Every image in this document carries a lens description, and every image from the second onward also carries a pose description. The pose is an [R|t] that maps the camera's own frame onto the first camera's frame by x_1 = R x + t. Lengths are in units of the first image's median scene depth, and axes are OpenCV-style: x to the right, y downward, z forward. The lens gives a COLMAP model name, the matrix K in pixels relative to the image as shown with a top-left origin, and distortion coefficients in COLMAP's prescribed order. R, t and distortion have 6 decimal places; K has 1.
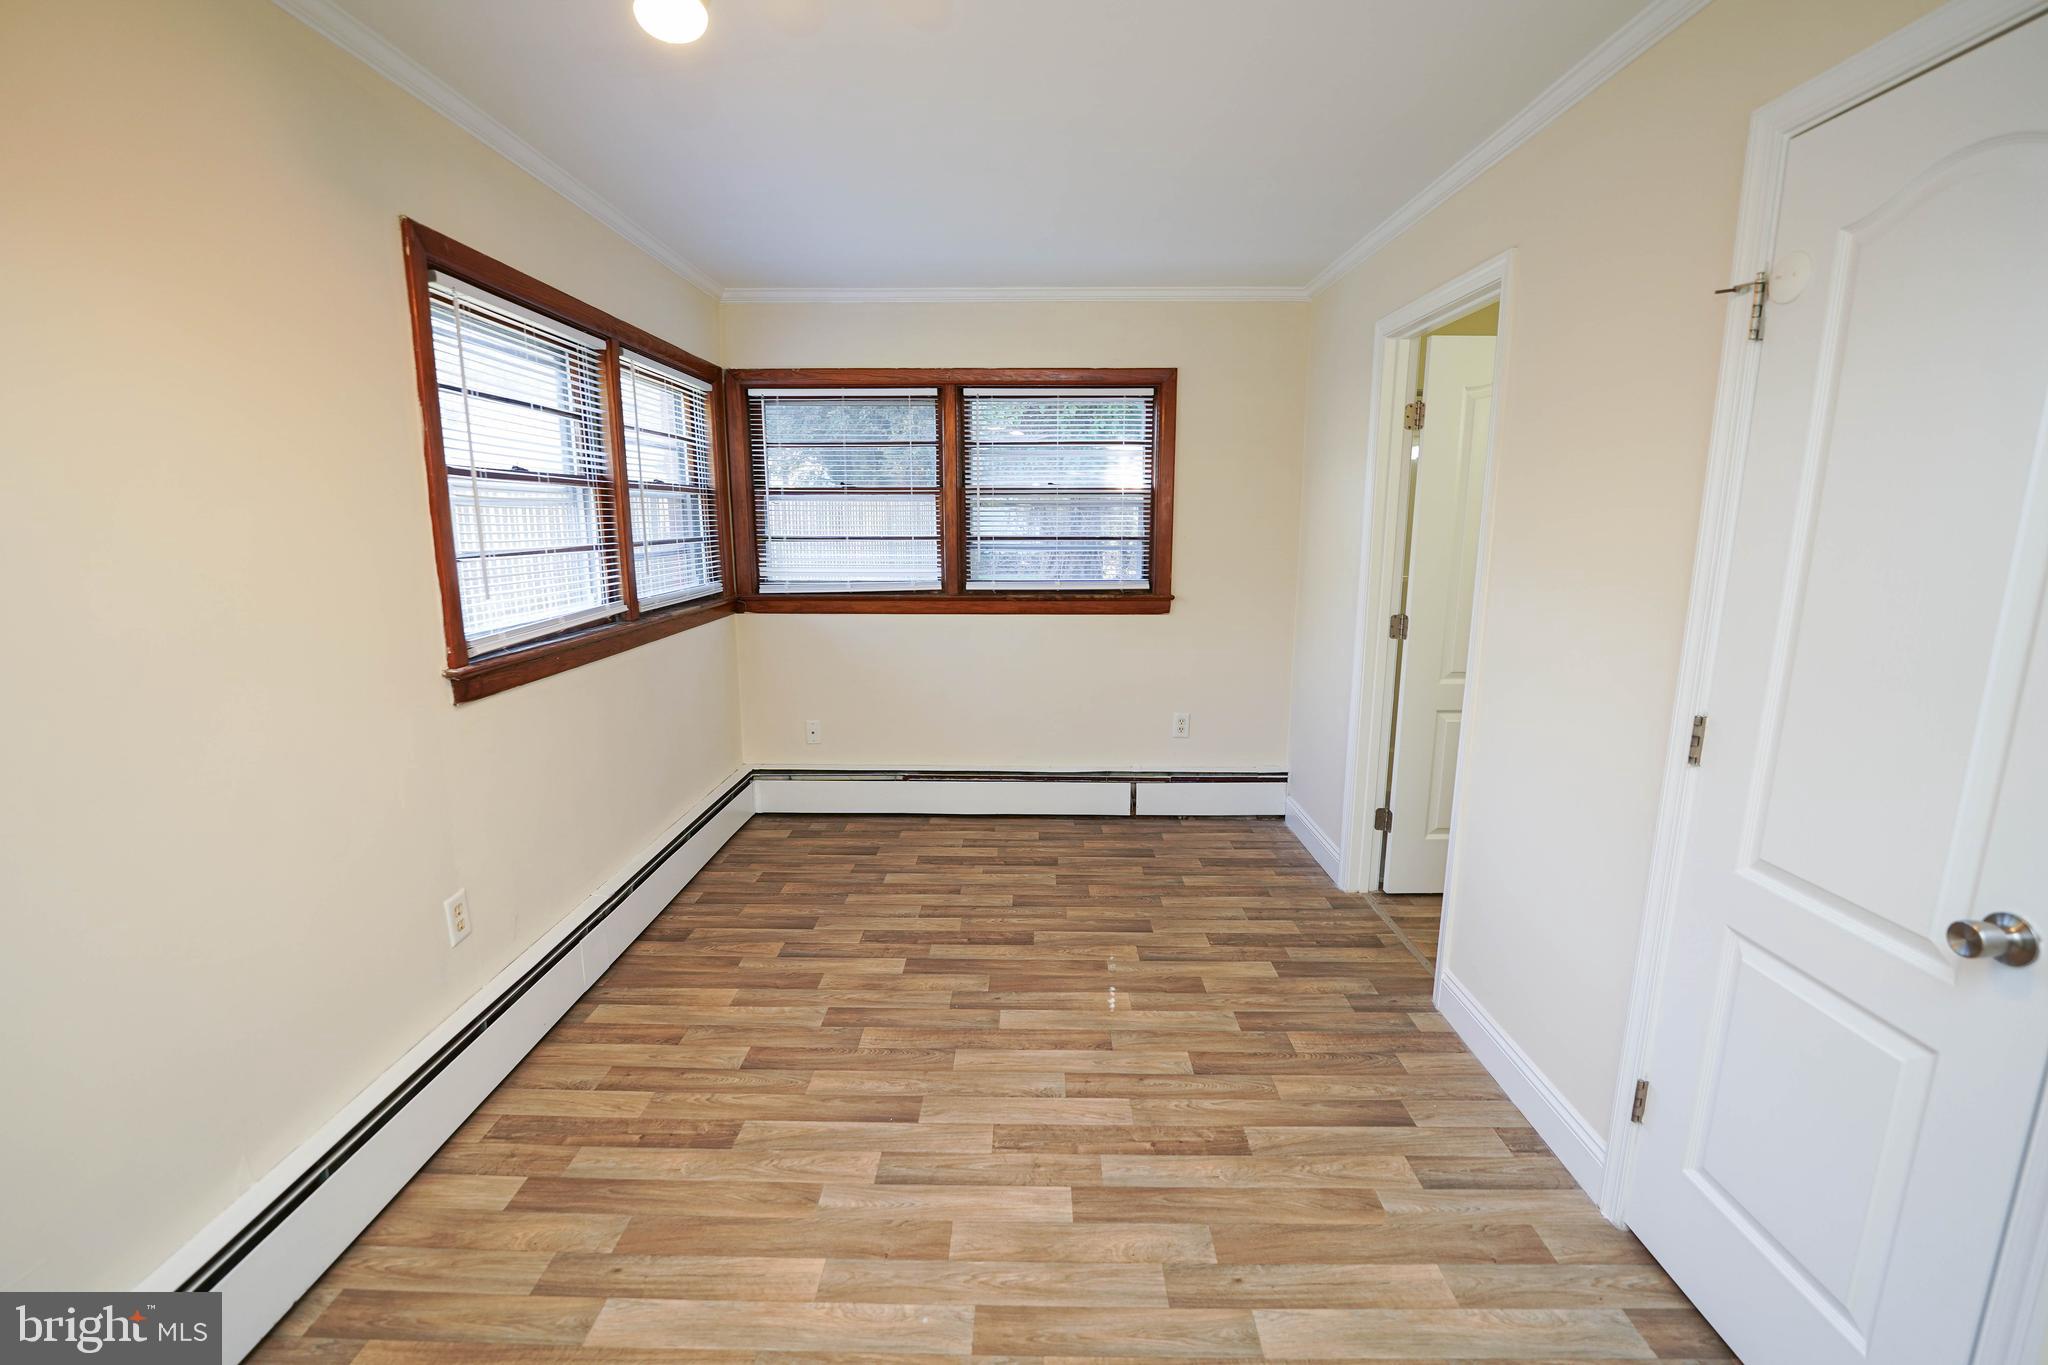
lens RADIAL K [[899.9, 0, 1021.6], [0, 899.9, 663.8], [0, 0, 1]] dist [-0.024817, 0.003465]
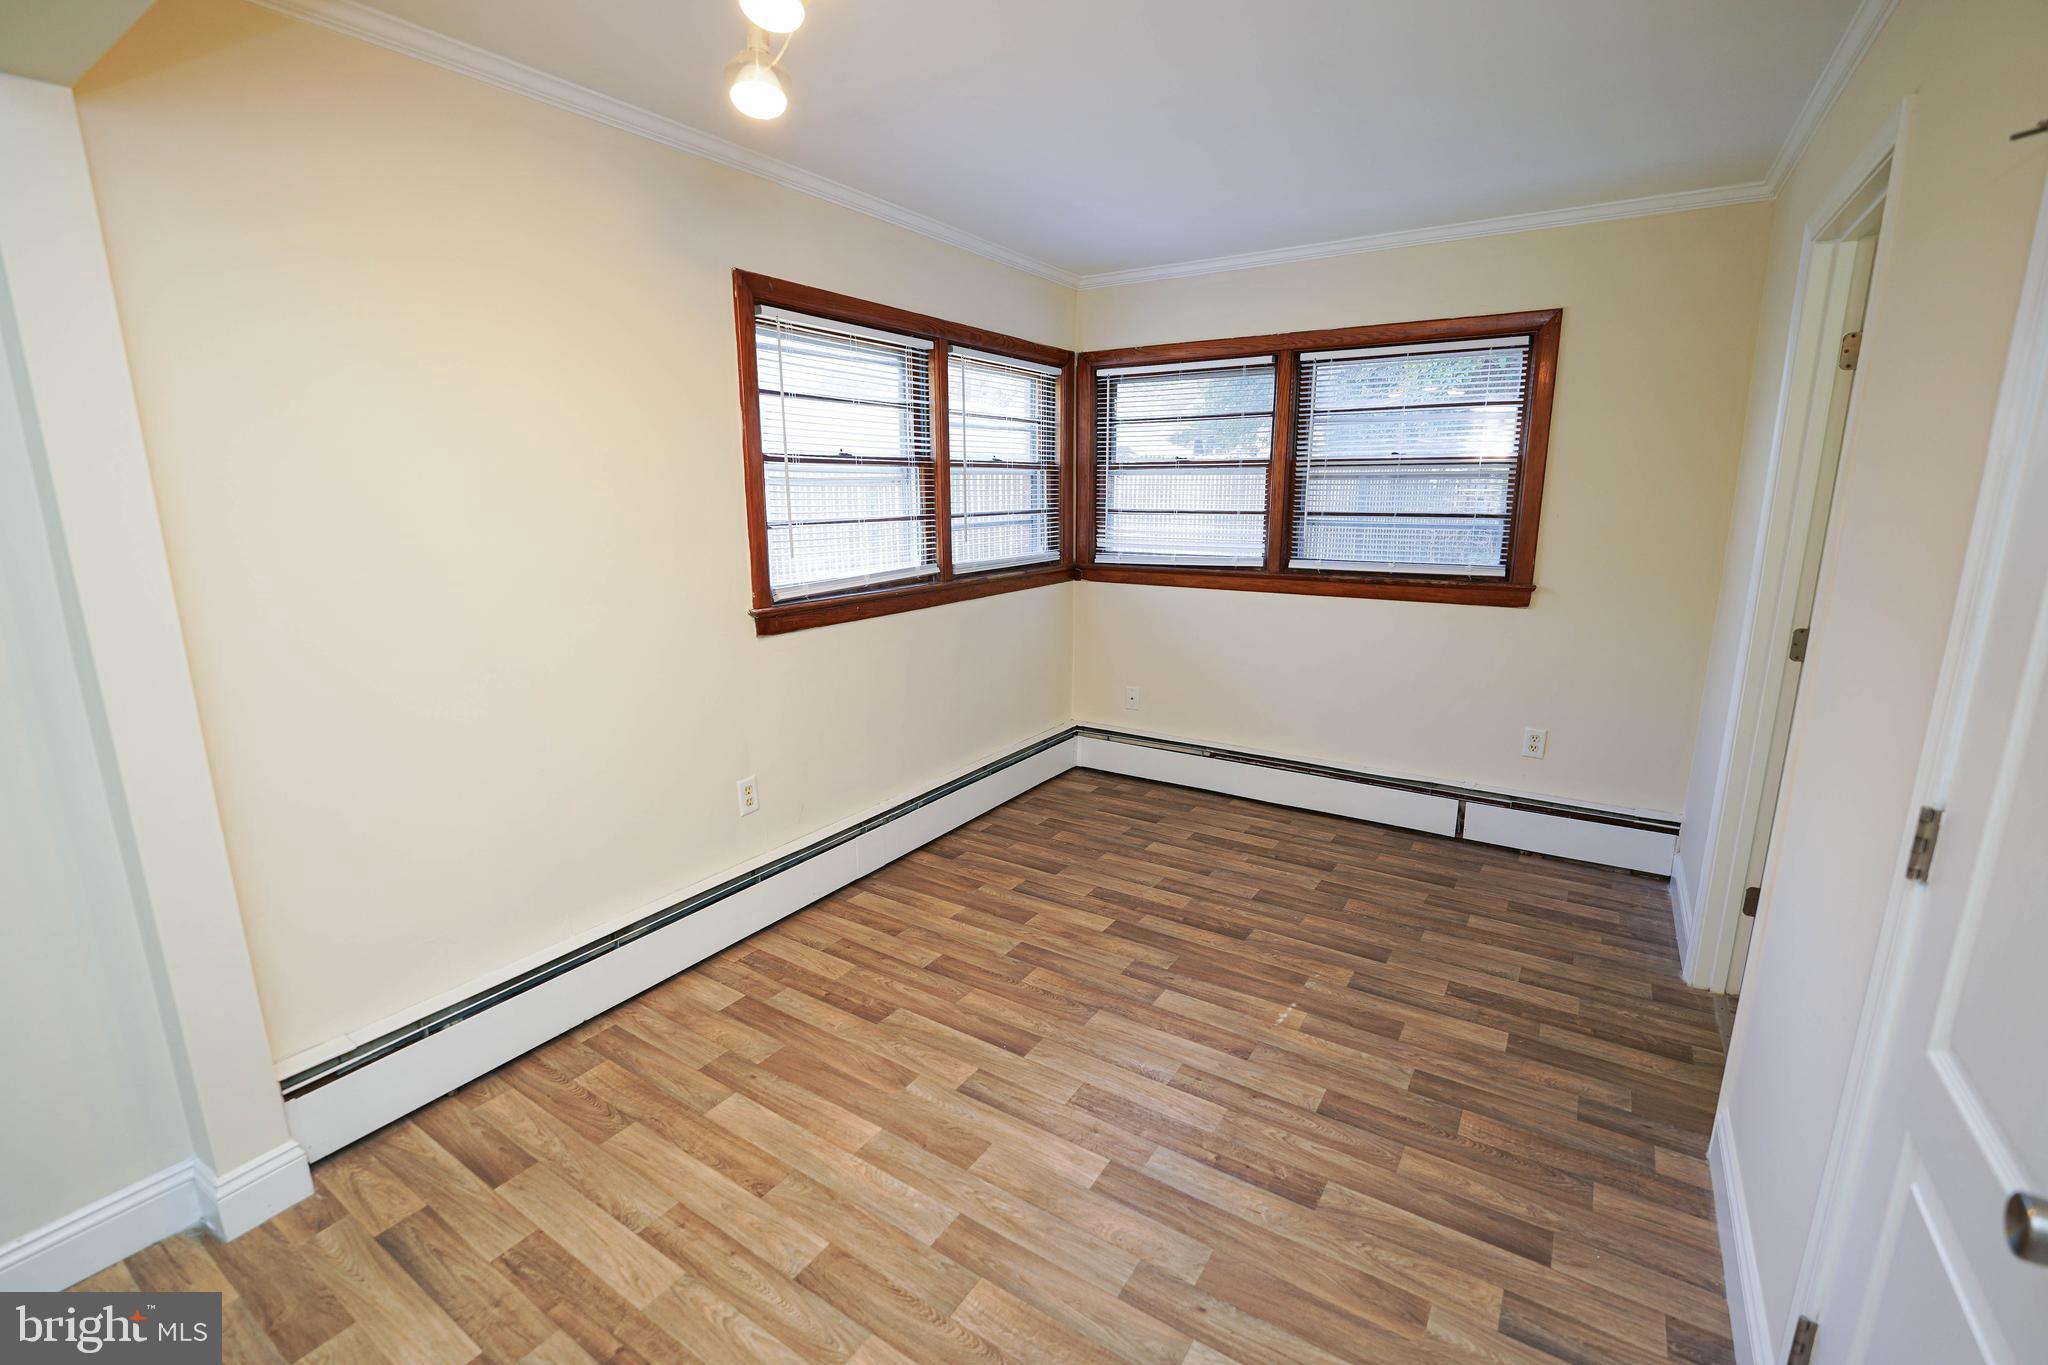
lens RADIAL K [[899.9, 0, 1014.1], [0, 899.9, 679.4], [0, 0, 1]] dist [-0.024817, 0.003465]
pose [[0.839595, 0.109514, -0.532059, 0.361558], [-0.083652, 0.993850, 0.072561, -0.018309], [0.536734, -0.016414, 0.843592, 0.075032]]
